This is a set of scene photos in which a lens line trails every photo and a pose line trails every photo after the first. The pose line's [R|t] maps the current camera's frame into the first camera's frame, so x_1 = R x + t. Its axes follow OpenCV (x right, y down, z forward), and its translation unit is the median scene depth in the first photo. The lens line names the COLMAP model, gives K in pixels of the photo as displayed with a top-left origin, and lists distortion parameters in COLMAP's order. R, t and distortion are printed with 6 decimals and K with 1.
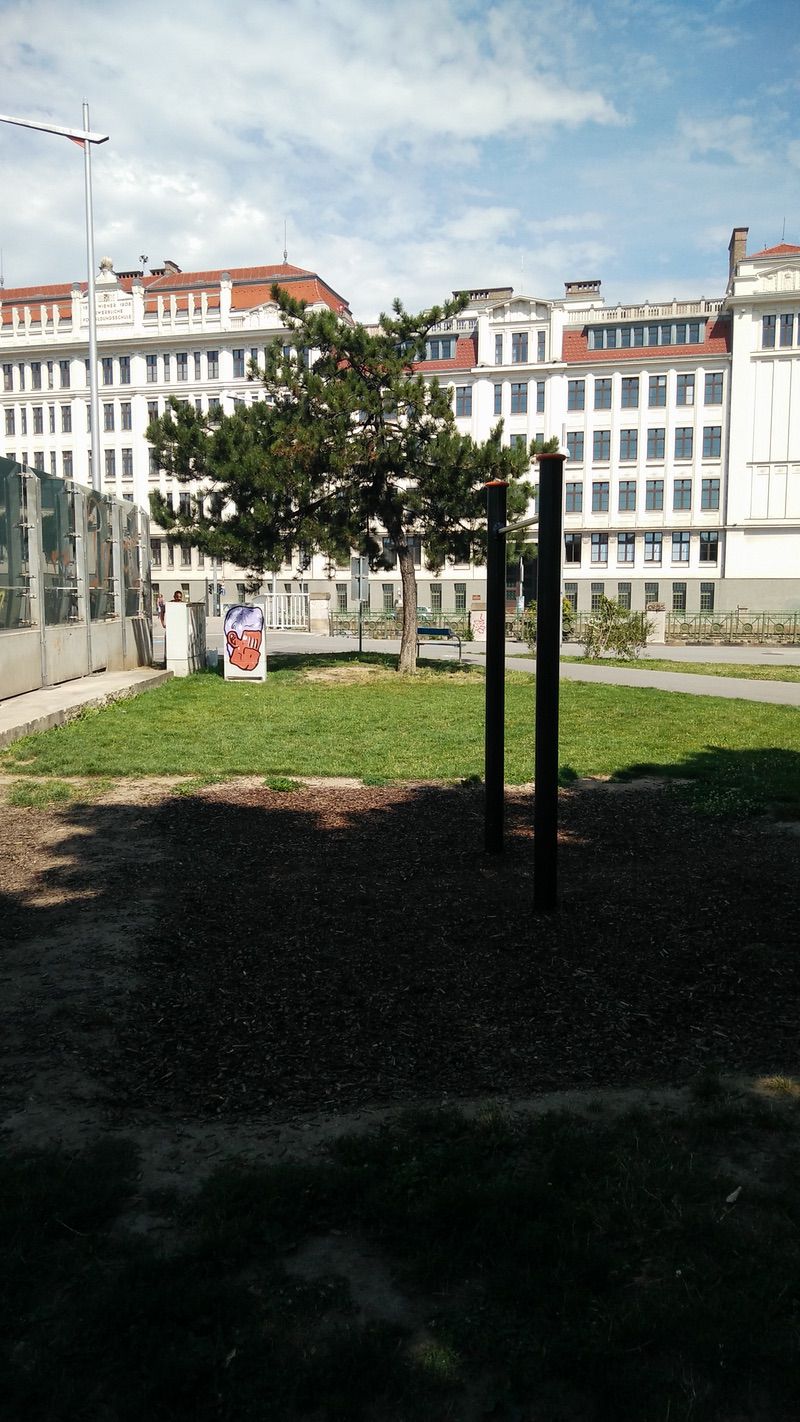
lens RADIAL K [[1067.7, 0, 400.0], [0, 1067.7, 711.0], [0, 0, 1]] dist [0.004744, -0.004370]
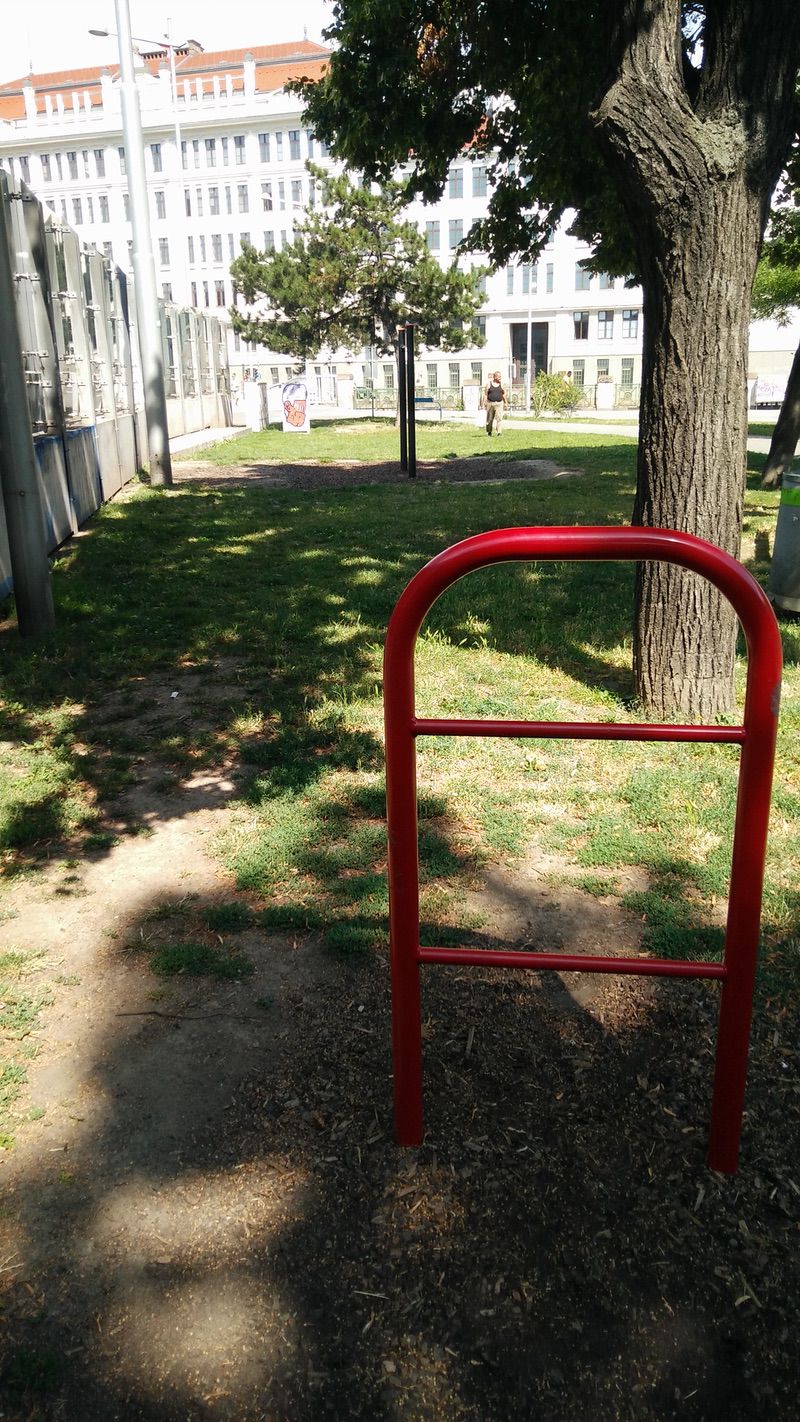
lens RADIAL K [[1067.7, 0, 400.0], [0, 1067.7, 711.0], [0, 0, 1]] dist [0.004744, -0.004370]
pose [[0.999305, -0.011733, -0.035370, 0.042429], [0.018384, 0.980819, 0.194050, 0.051954], [0.032415, -0.194565, 0.980354, -0.454950]]
